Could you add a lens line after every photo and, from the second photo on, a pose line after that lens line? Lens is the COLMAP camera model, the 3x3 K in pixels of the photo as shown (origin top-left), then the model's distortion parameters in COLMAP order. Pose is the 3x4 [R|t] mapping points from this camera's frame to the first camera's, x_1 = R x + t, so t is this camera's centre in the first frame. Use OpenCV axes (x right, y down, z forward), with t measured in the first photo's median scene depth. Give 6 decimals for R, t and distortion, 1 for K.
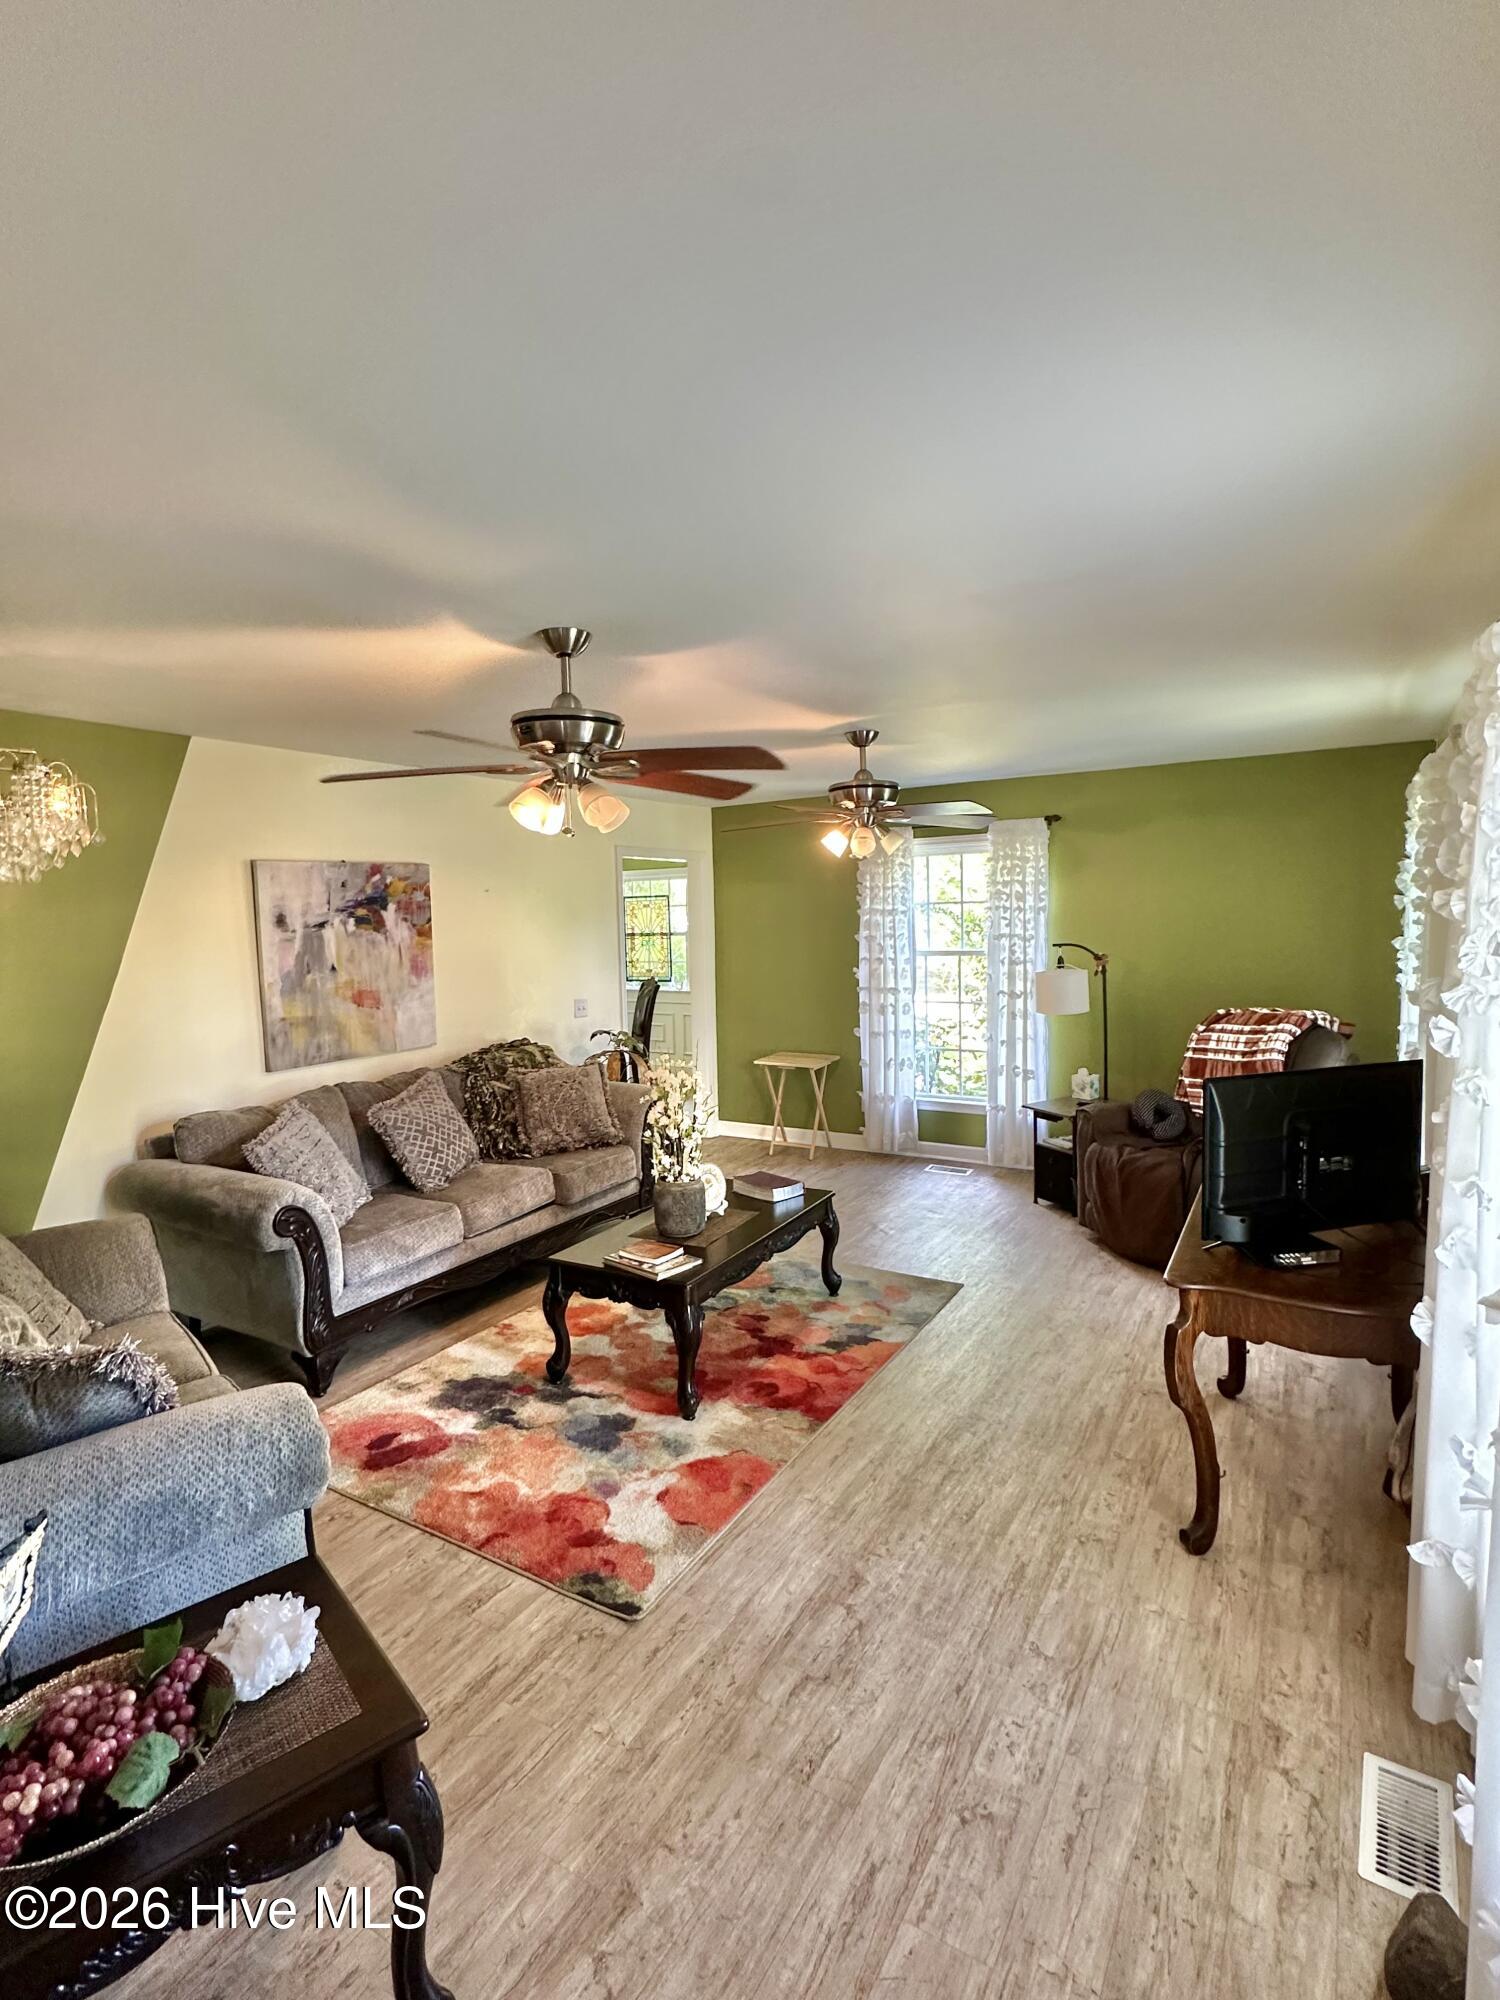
lens RADIAL K [[978.7, 0, 750.0], [0, 978.7, 1000.0], [0, 0, 1]] dist [0.000162, 0.000011]
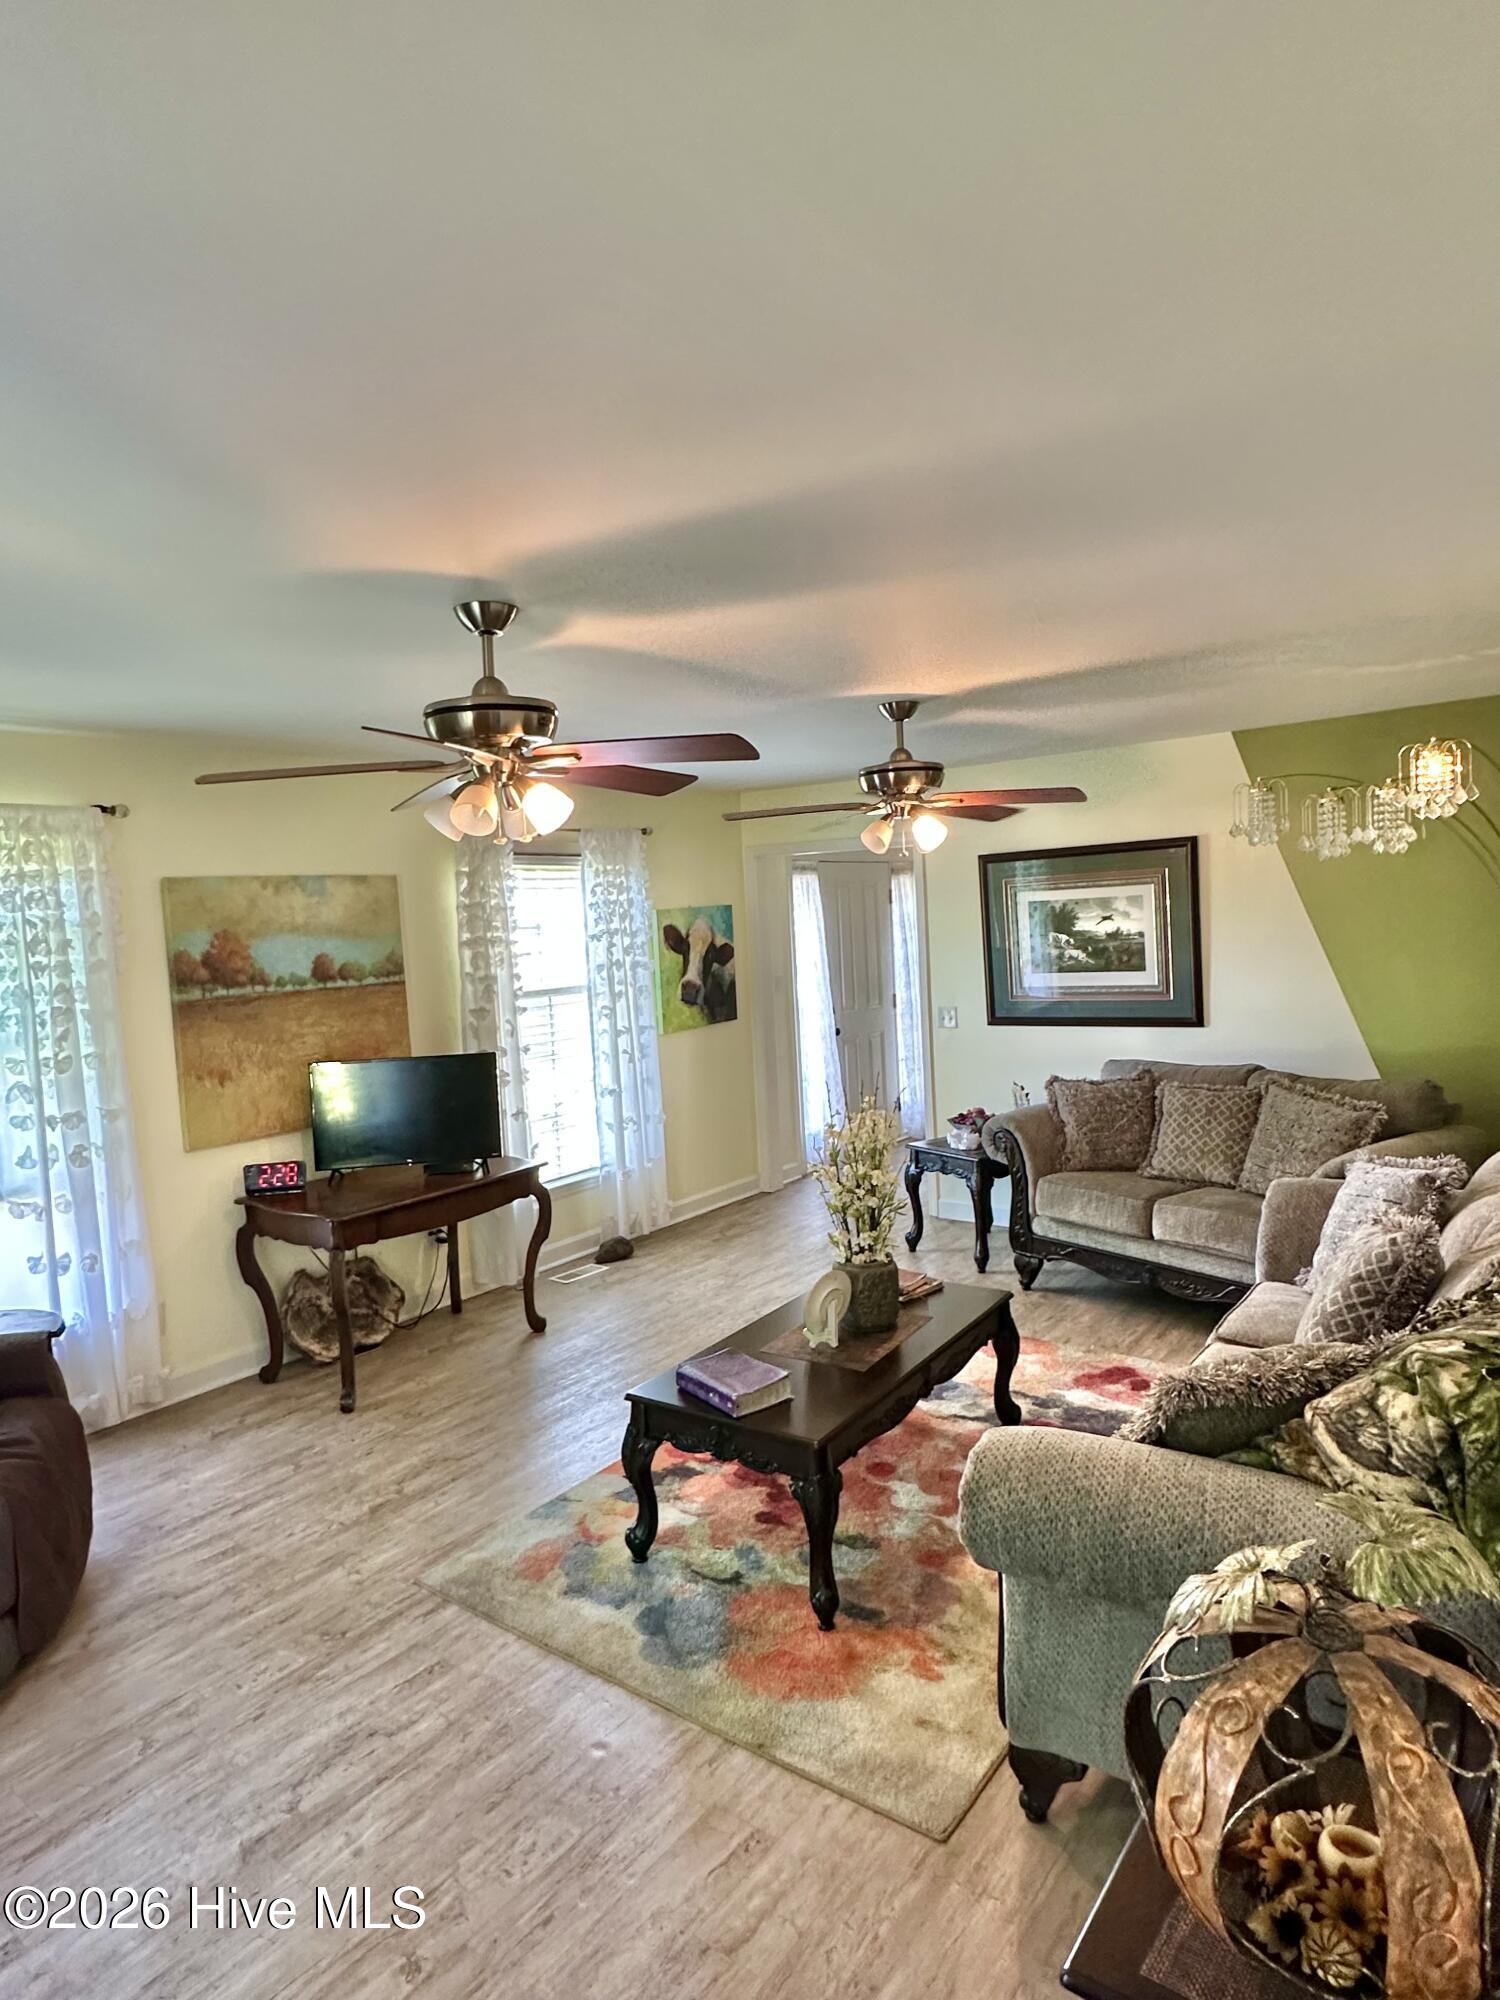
lens RADIAL K [[1167.0, 0, 750.0], [0, 1167.0, 1000.0], [0, 0, 1]] dist [-0.000125, -0.000025]
pose [[-0.991925, 0.070556, 0.105384, -0.092953], [0.085386, 0.985946, 0.143597, -0.156502], [-0.093771, 0.151436, -0.984009, 1.842973]]
